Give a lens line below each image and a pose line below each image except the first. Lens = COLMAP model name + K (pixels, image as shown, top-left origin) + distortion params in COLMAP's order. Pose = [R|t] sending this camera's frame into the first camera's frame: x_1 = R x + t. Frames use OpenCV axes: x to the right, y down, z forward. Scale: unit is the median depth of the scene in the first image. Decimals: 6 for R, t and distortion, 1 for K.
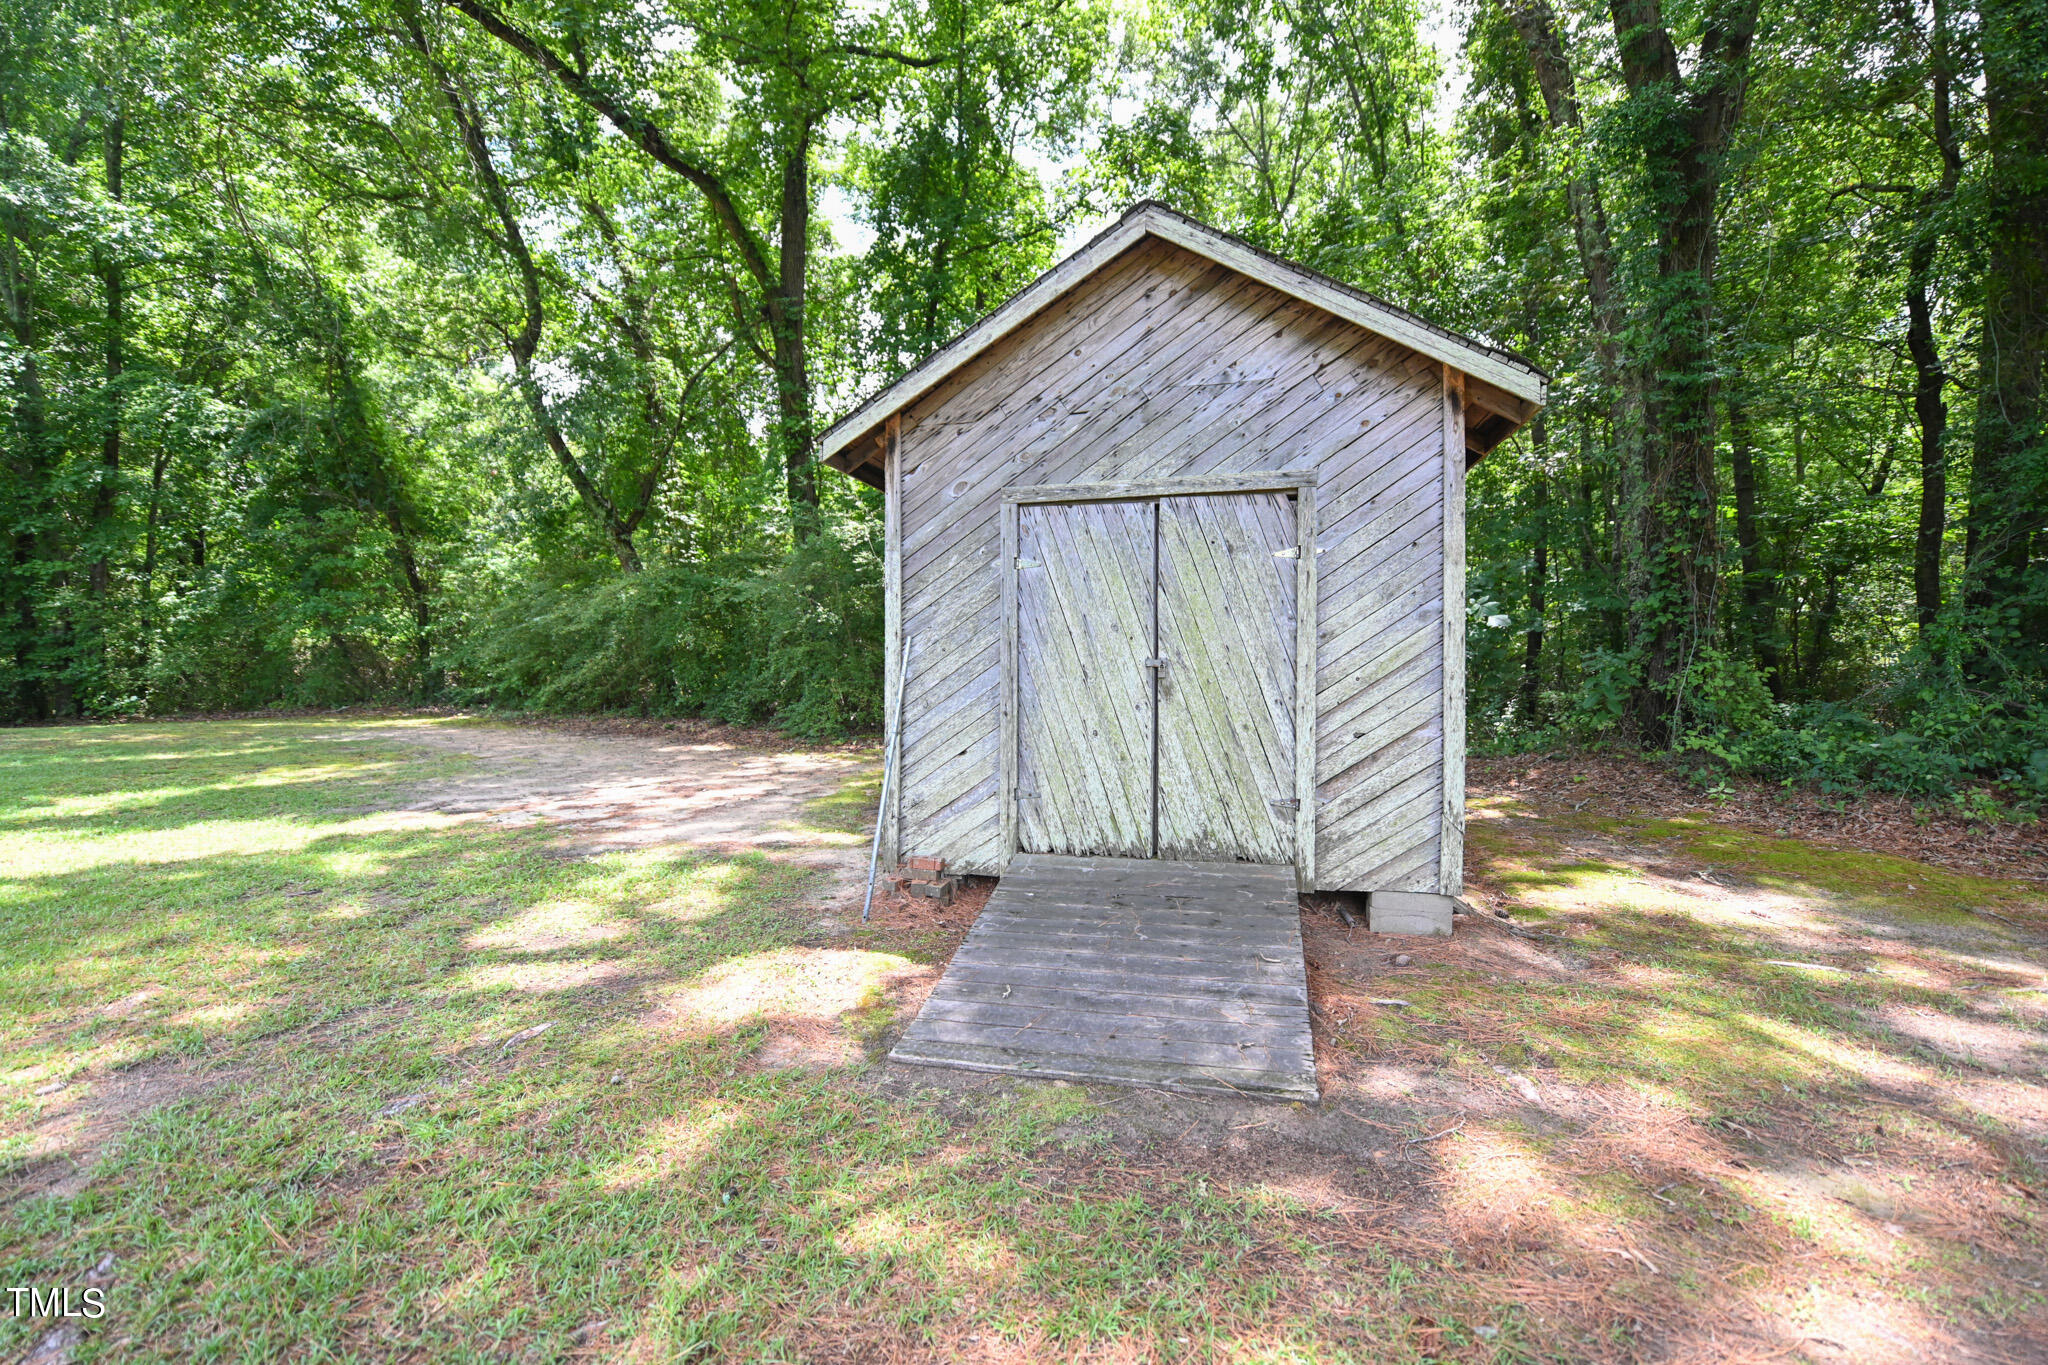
lens RADIAL K [[877.6, 0, 1027.2], [0, 877.6, 666.0], [0, 0, 1]] dist [-0.009924, -0.000129]
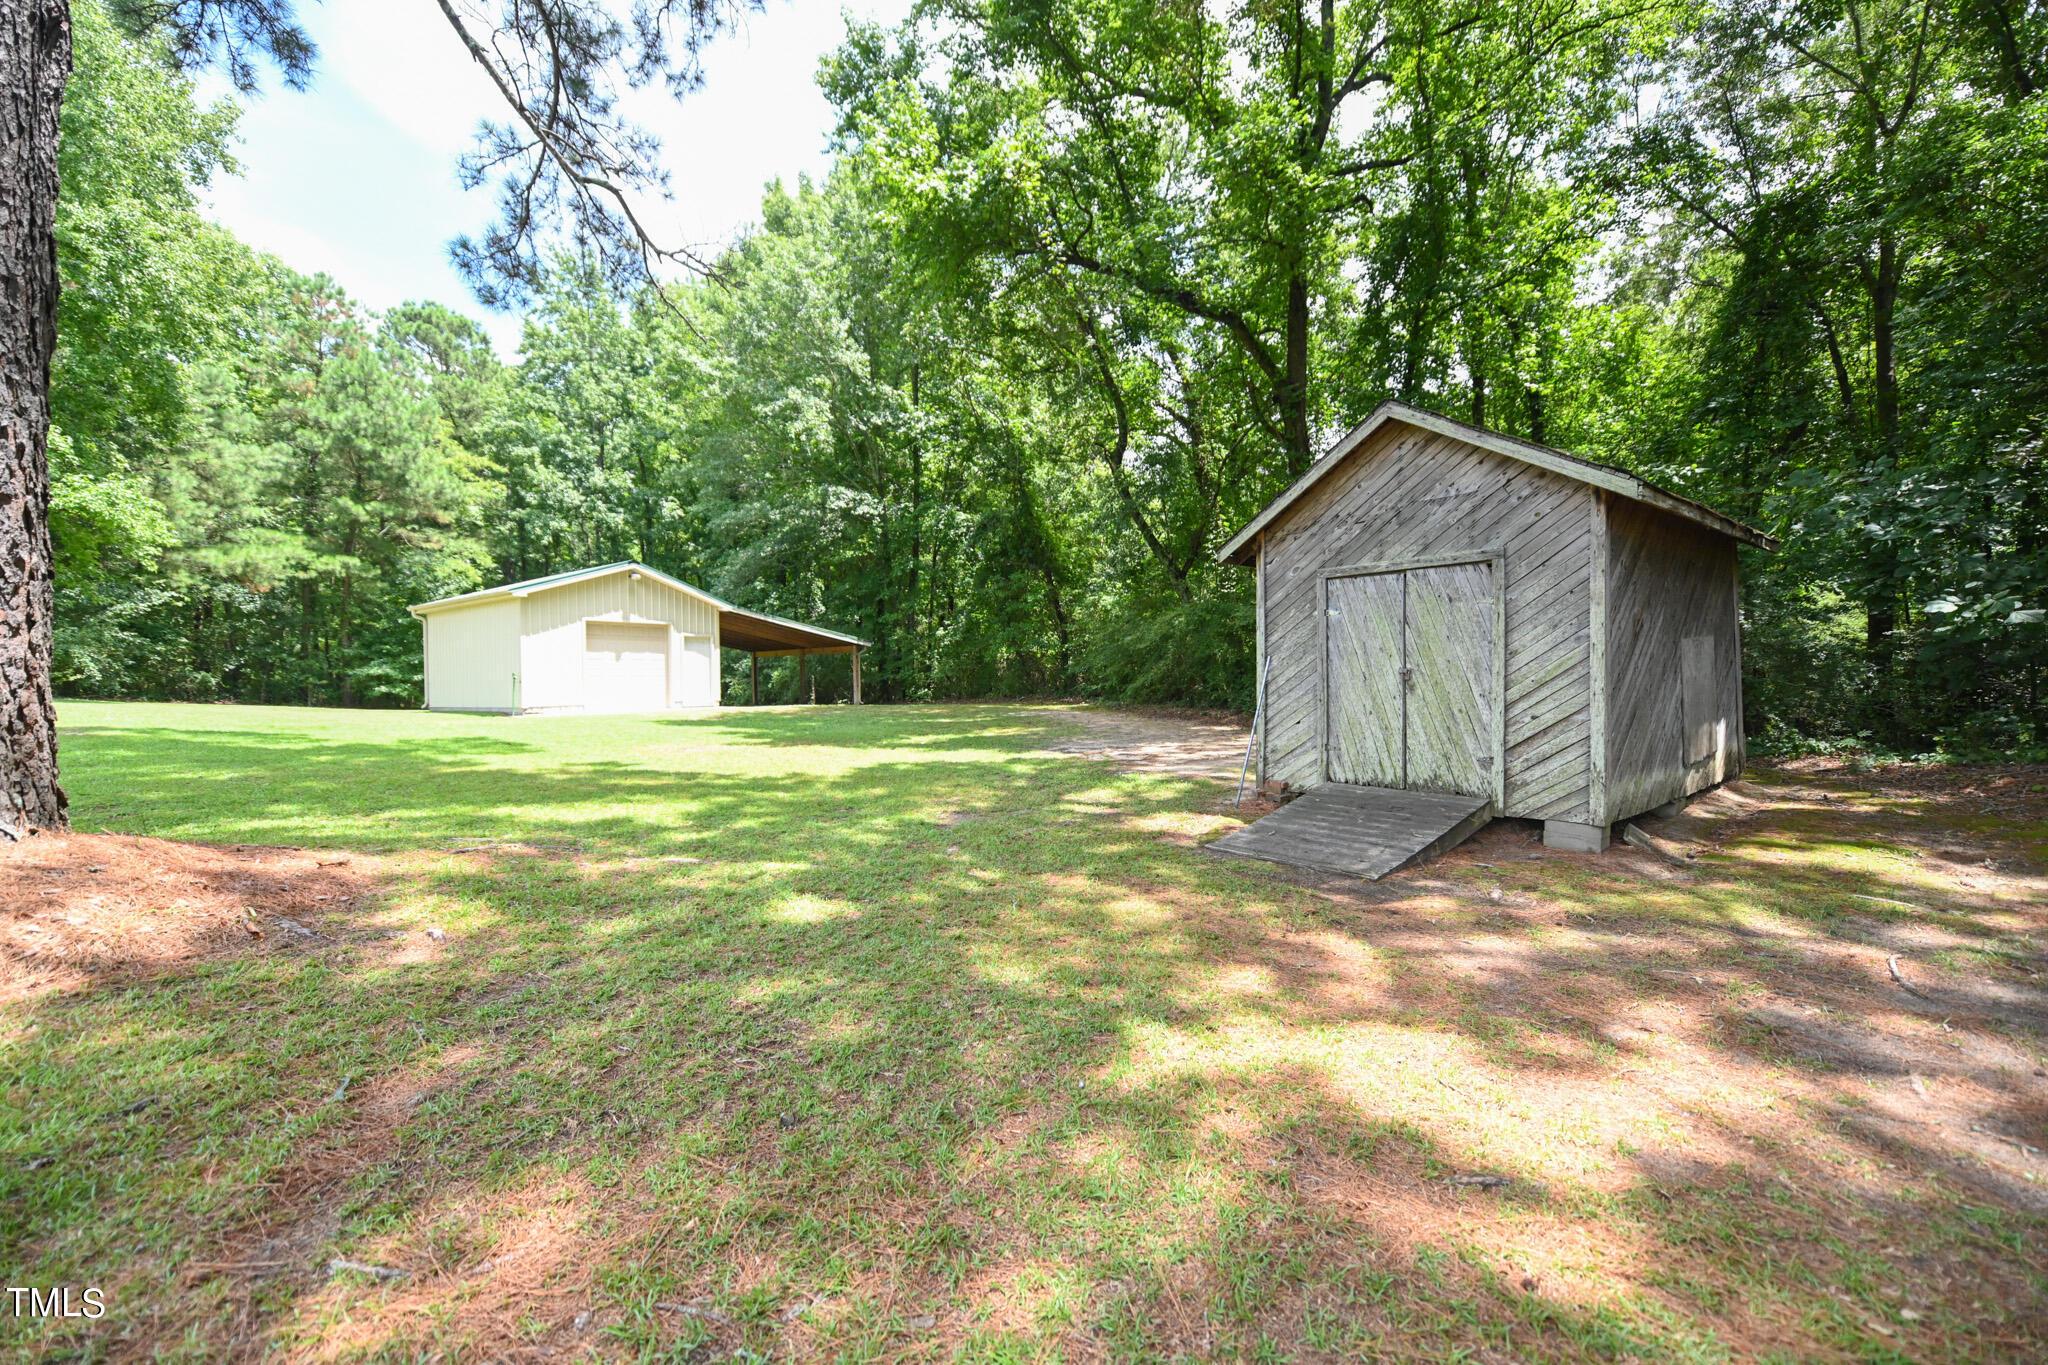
lens RADIAL K [[812.2, 0, 1020.9], [0, 812.2, 672.8], [0, 0, 1]] dist [-0.003363, -0.000449]
pose [[0.784026, -0.001526, -0.620726, 0.288522], [0.004828, 0.999982, 0.003639, -0.004842], [0.620709, -0.005850, 0.784019, -0.351828]]
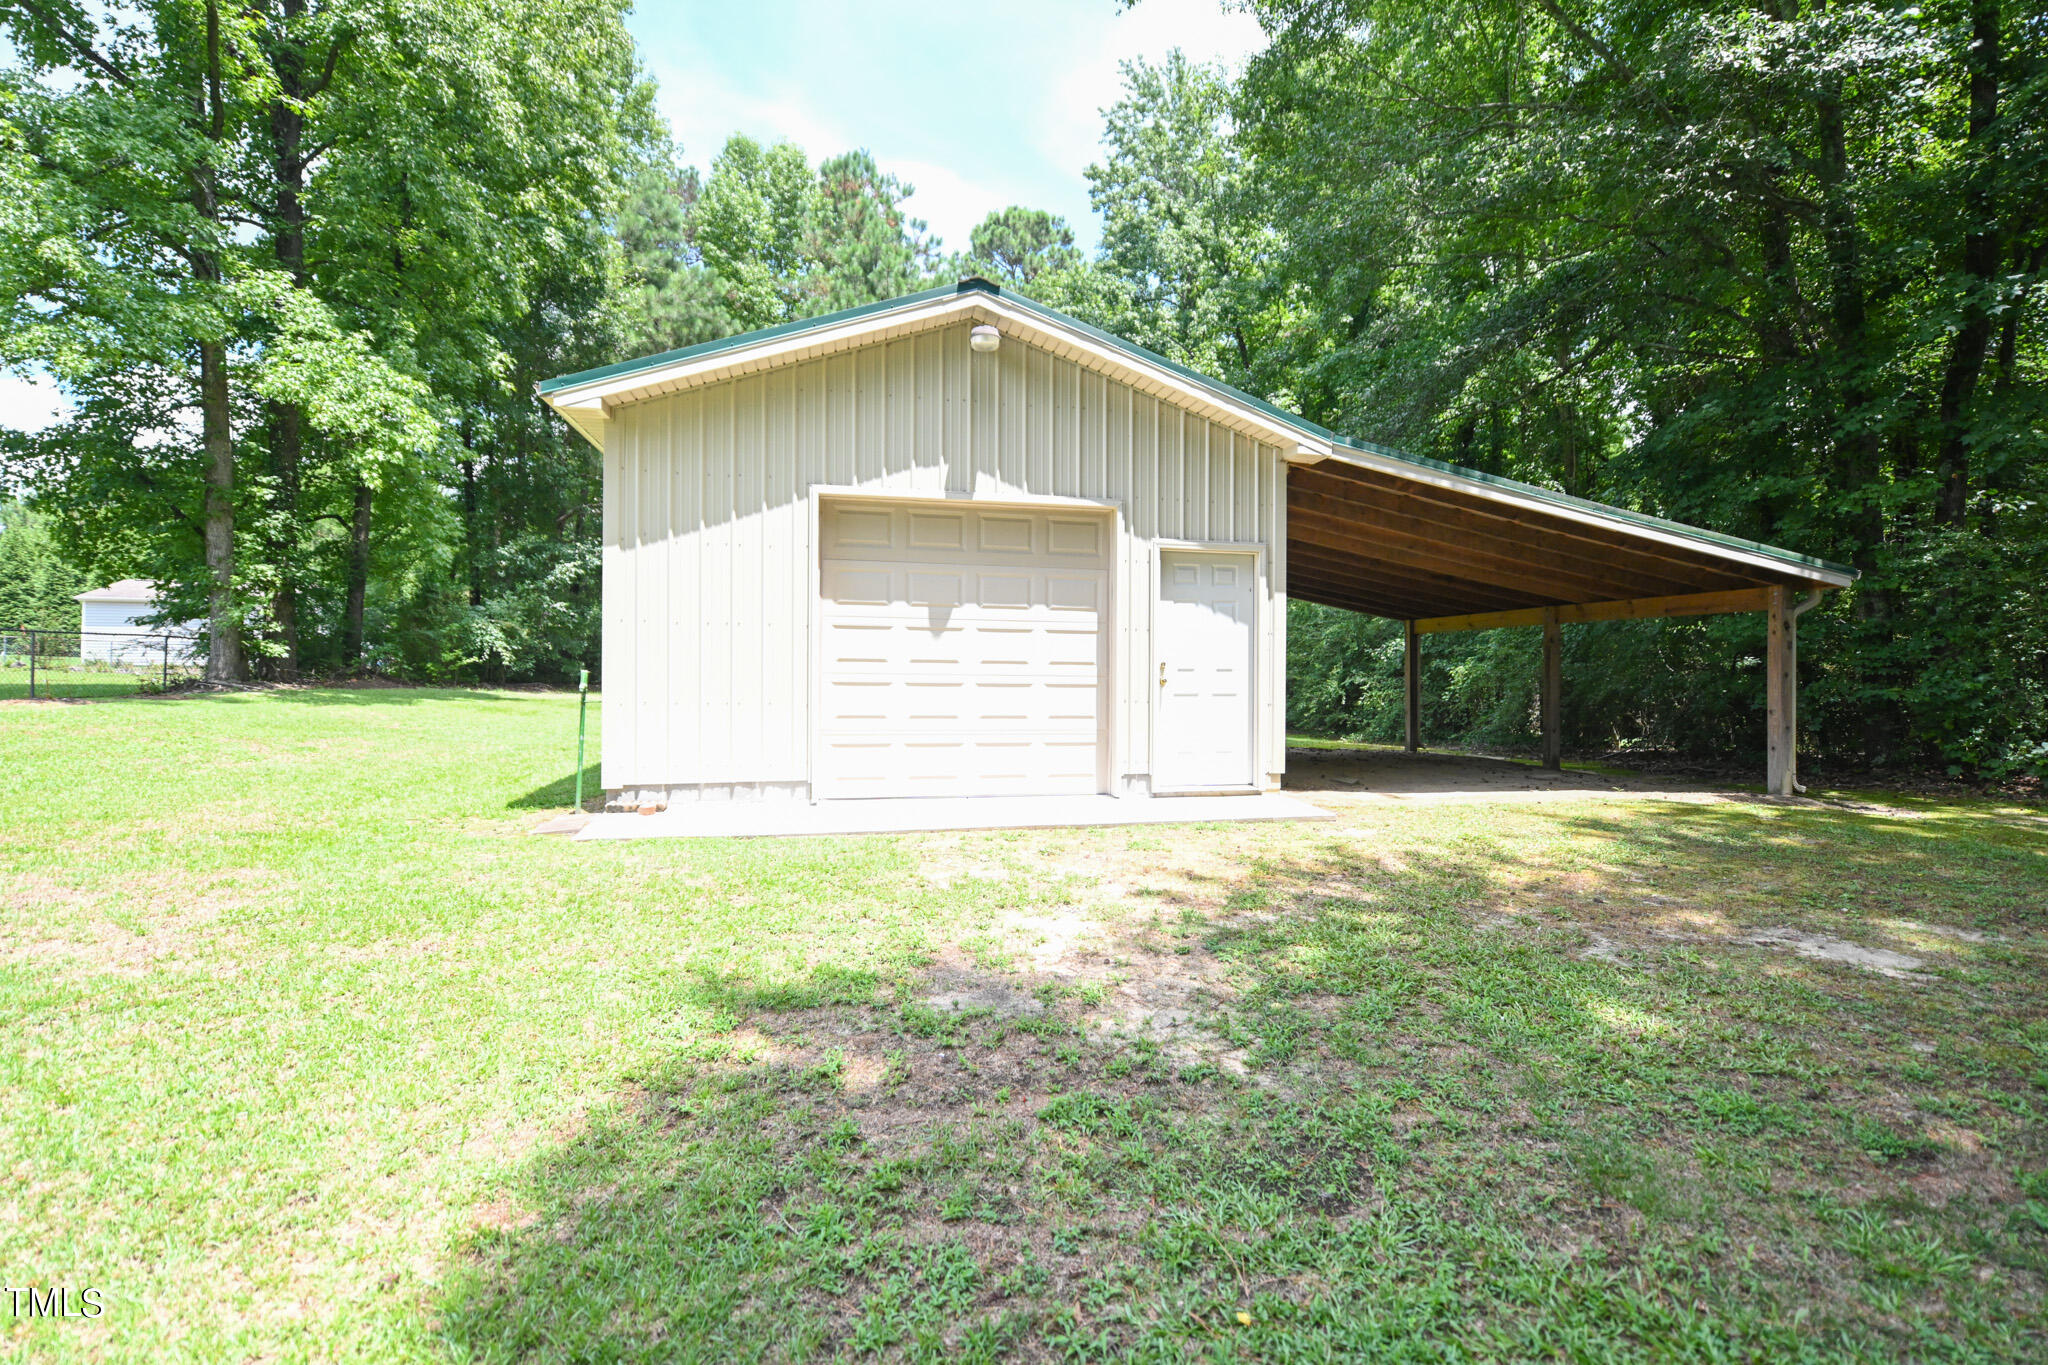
lens RADIAL K [[877.6, 0, 1027.2], [0, 877.6, 666.0], [0, 0, 1]] dist [-0.009924, -0.000129]
pose [[0.167908, 0.016017, -0.985673, -1.461403], [-0.007917, 0.999858, 0.014898, -0.022545], [0.985771, 0.005302, 0.168011, 0.808175]]
